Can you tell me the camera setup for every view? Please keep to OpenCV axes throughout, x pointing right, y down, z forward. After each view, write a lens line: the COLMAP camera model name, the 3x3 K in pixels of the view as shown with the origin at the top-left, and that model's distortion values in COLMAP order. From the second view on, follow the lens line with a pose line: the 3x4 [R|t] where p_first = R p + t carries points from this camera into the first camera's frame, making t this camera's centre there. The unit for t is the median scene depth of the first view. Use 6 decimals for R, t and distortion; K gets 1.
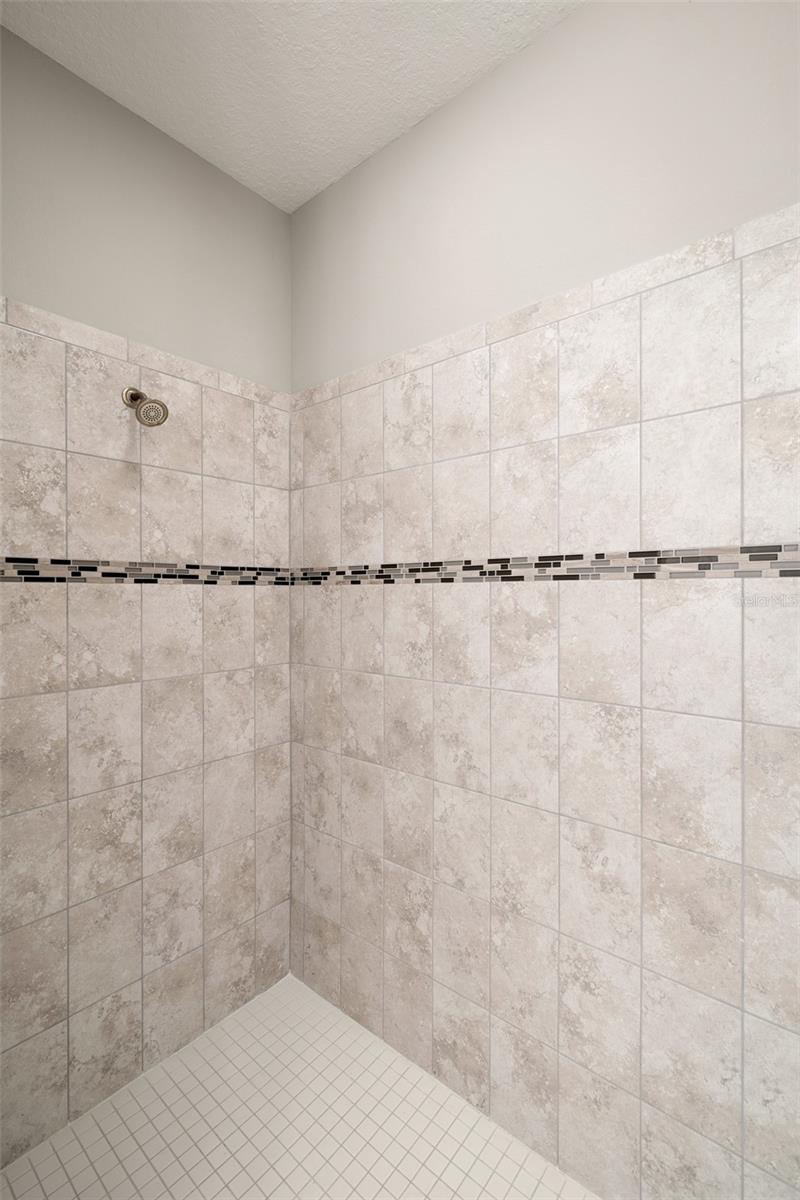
lens RADIAL K [[520.0, 0, 397.2], [0, 520.0, 594.6], [0, 0, 1]] dist [0.000236, 0.000088]
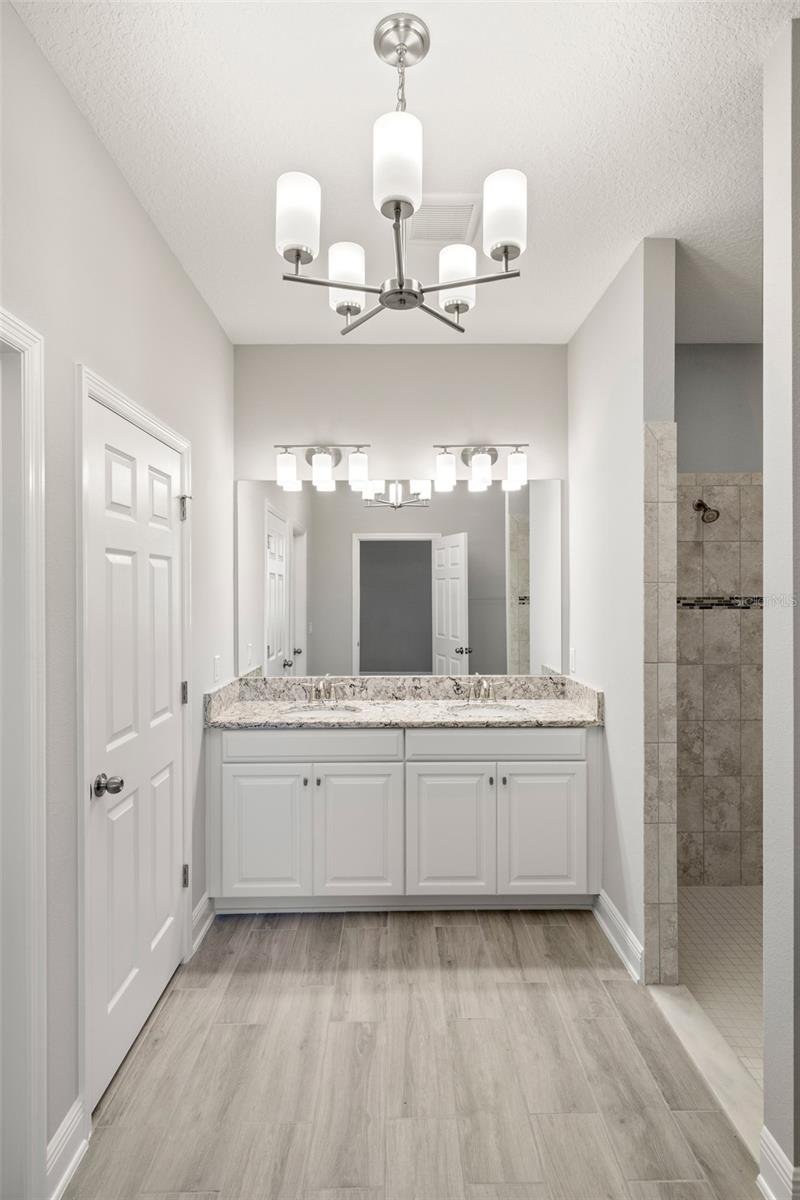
lens RADIAL K [[620.4, 0, 397.2], [0, 620.4, 594.8], [0, 0, 1]] dist [-0.001833, 0.001947]
pose [[0.653444, 0.003222, -0.756968, 0.372345], [0.001923, 0.999981, 0.005917, -0.074276], [0.756972, -0.005322, 0.653425, -1.023757]]
